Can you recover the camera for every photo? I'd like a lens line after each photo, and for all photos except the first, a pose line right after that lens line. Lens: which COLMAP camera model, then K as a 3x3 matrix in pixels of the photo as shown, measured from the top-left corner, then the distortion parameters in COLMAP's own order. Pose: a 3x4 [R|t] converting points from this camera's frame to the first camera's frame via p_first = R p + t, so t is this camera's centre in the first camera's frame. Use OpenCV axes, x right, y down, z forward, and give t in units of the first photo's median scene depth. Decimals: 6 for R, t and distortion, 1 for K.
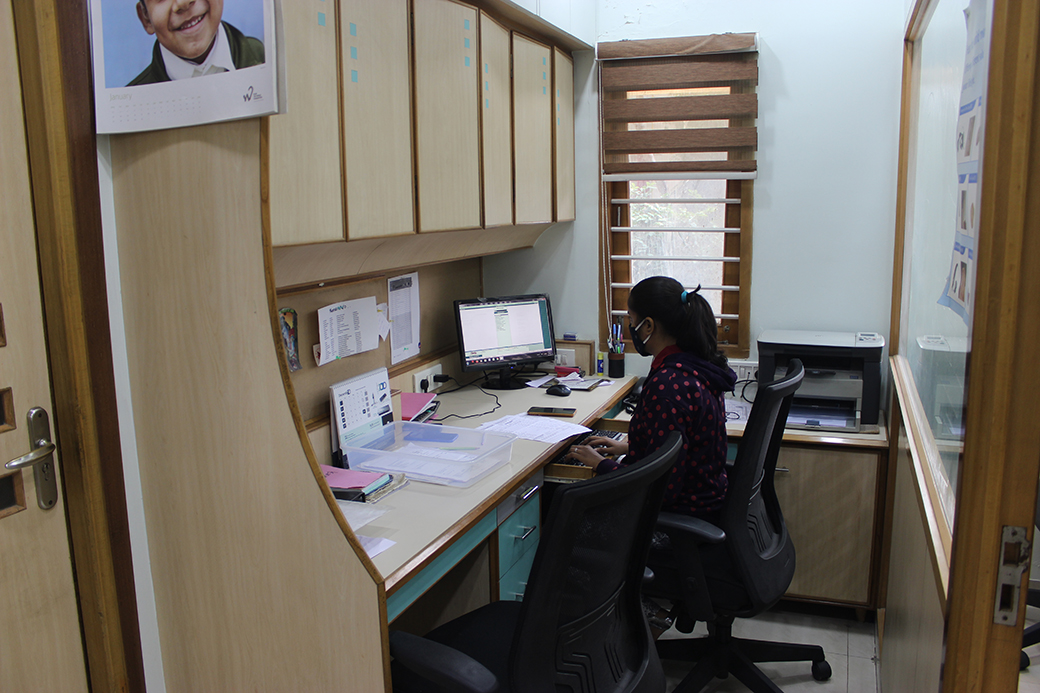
lens RADIAL K [[847.7, 0, 520.0], [0, 847.7, 346.5], [0, 0, 1]] dist [-0.162509, 0.134189]
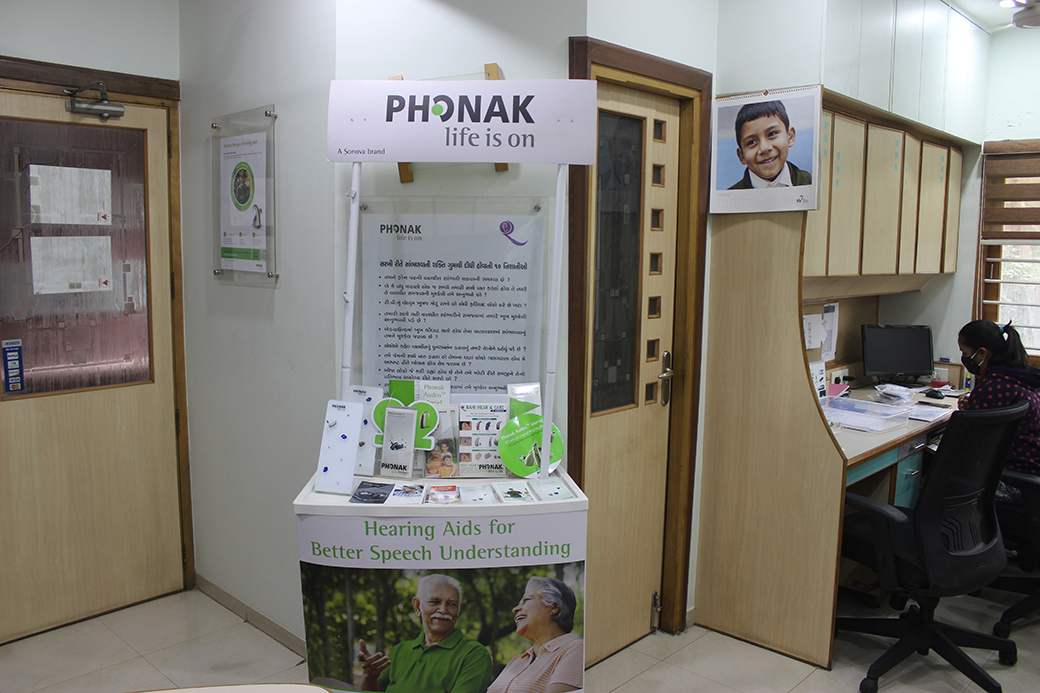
lens RADIAL K [[847.7, 0, 520.0], [0, 847.7, 346.5], [0, 0, 1]] dist [-0.162509, 0.134189]
pose [[0.921201, 0.077538, -0.381283, -0.083759], [-0.095583, 0.995011, -0.028586, 0.085908], [0.377165, 0.062777, 0.924016, -0.552332]]
